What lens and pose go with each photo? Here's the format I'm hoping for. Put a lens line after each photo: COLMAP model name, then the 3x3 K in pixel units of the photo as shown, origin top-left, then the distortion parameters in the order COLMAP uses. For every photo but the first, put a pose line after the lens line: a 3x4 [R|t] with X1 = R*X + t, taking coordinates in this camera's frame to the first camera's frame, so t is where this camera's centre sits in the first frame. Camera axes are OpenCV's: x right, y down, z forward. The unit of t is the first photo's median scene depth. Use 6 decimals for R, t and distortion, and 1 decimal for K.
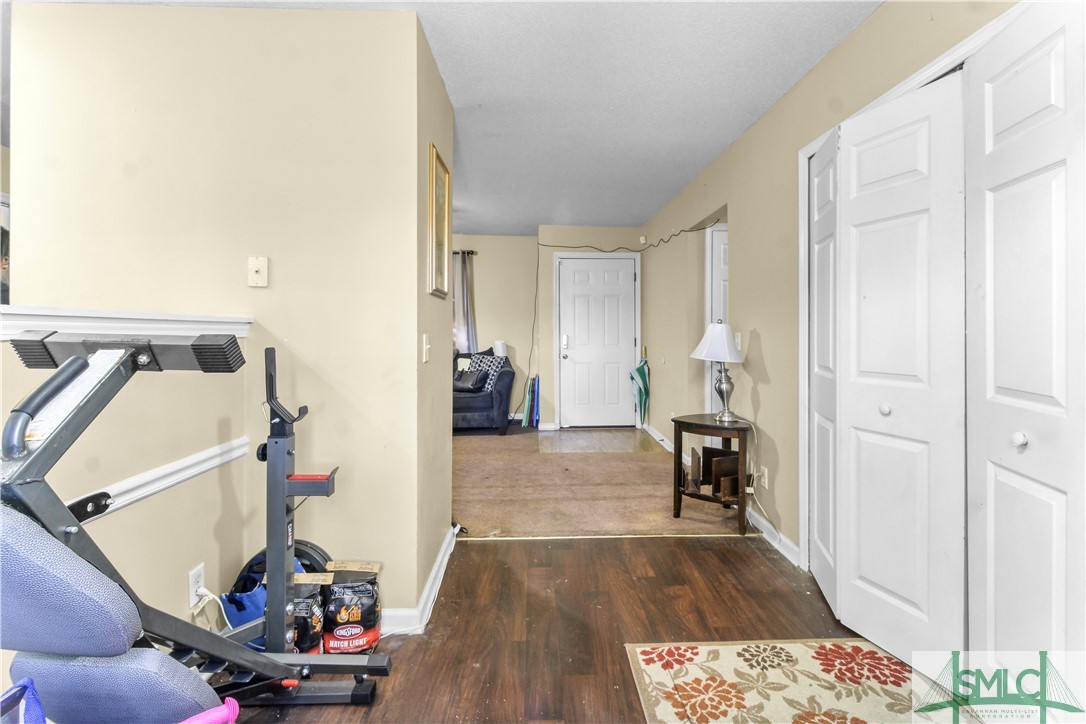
lens RADIAL K [[502.5, 0, 554.4], [0, 502.5, 338.1], [0, 0, 1]] dist [0.016532, -0.000087]
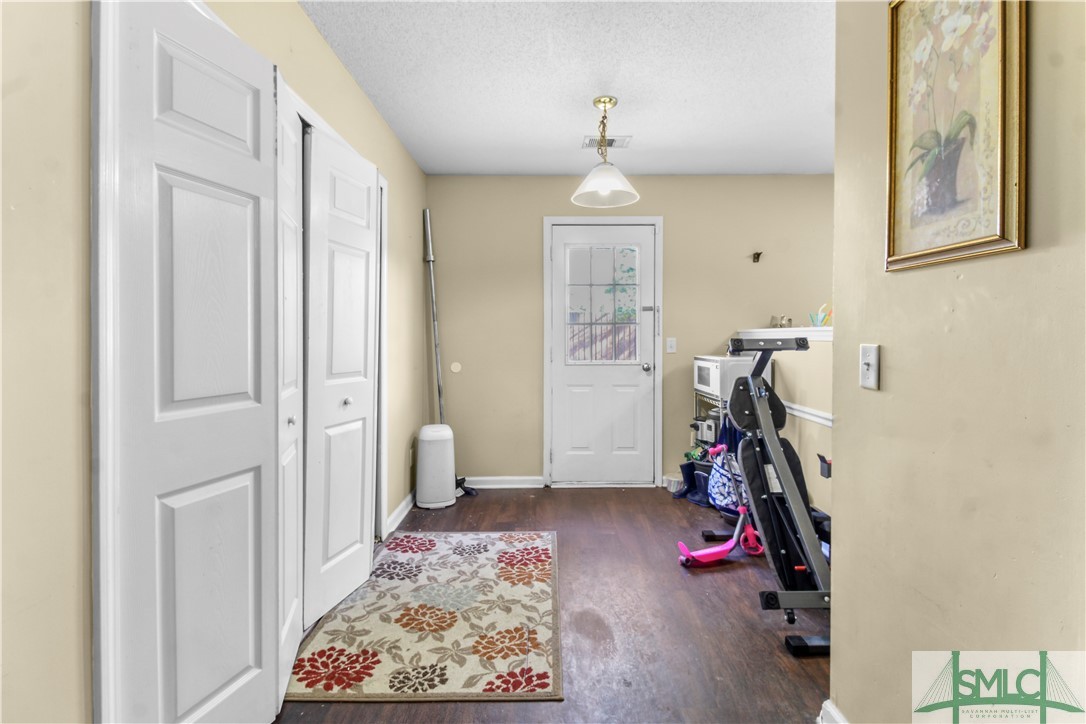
lens RADIAL K [[502.5, 0, 554.4], [0, 502.5, 338.1], [0, 0, 1]] dist [0.016532, -0.000087]
pose [[-0.999666, 0.000500, 0.025827, 0.143187], [0.000958, 0.999842, 0.017730, -0.029001], [-0.025814, 0.017748, -0.999509, 2.018920]]
